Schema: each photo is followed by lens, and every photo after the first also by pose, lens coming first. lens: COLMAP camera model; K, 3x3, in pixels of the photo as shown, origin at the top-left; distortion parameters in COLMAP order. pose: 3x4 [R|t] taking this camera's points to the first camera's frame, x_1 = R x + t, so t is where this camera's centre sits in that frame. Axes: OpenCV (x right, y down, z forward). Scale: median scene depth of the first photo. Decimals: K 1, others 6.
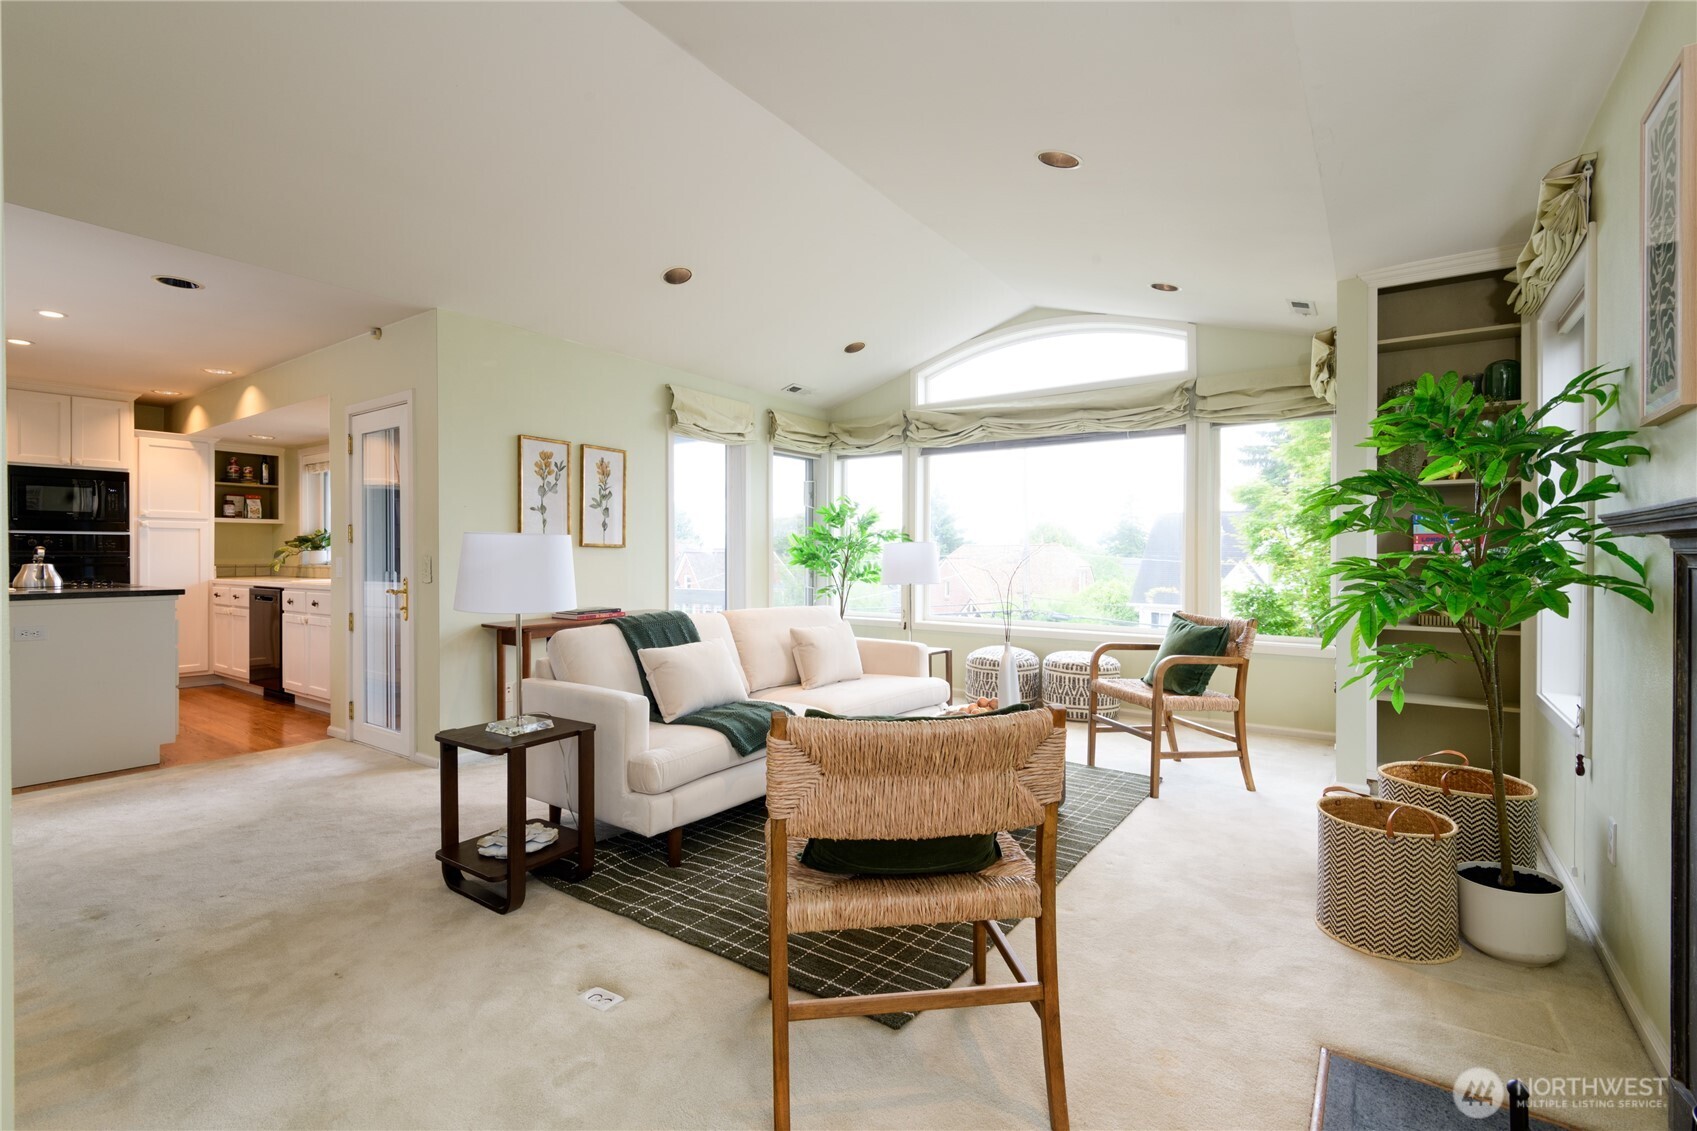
lens RADIAL K [[770.6, 0, 844.5], [0, 770.6, 559.0], [0, 0, 1]] dist [-0.005323, -0.001167]
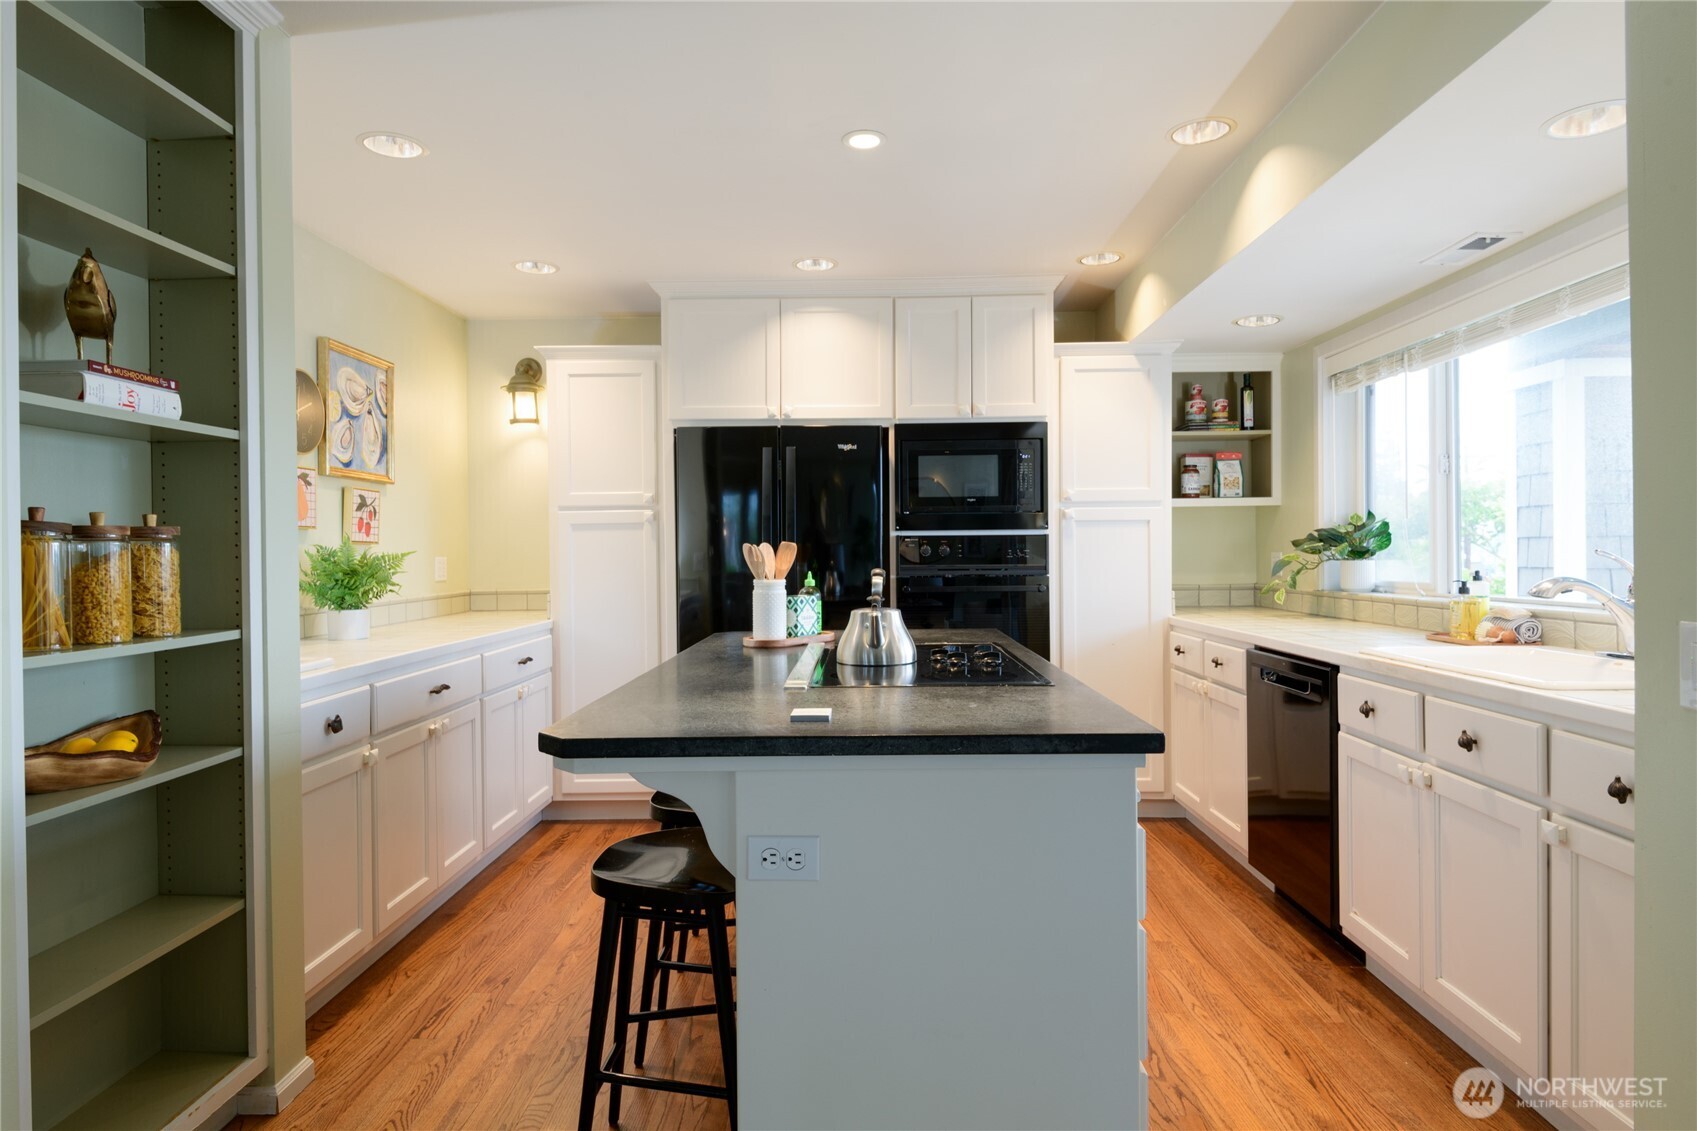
lens RADIAL K [[1008.5, 0, 846.3], [0, 1008.5, 559.2], [0, 0, 1]] dist [0.003258, 0.000086]
pose [[0.568853, 0.001054, -0.822439, -0.394768], [0.004524, 0.999980, 0.004410, -0.016707], [0.822427, -0.006229, 0.568837, 0.440958]]
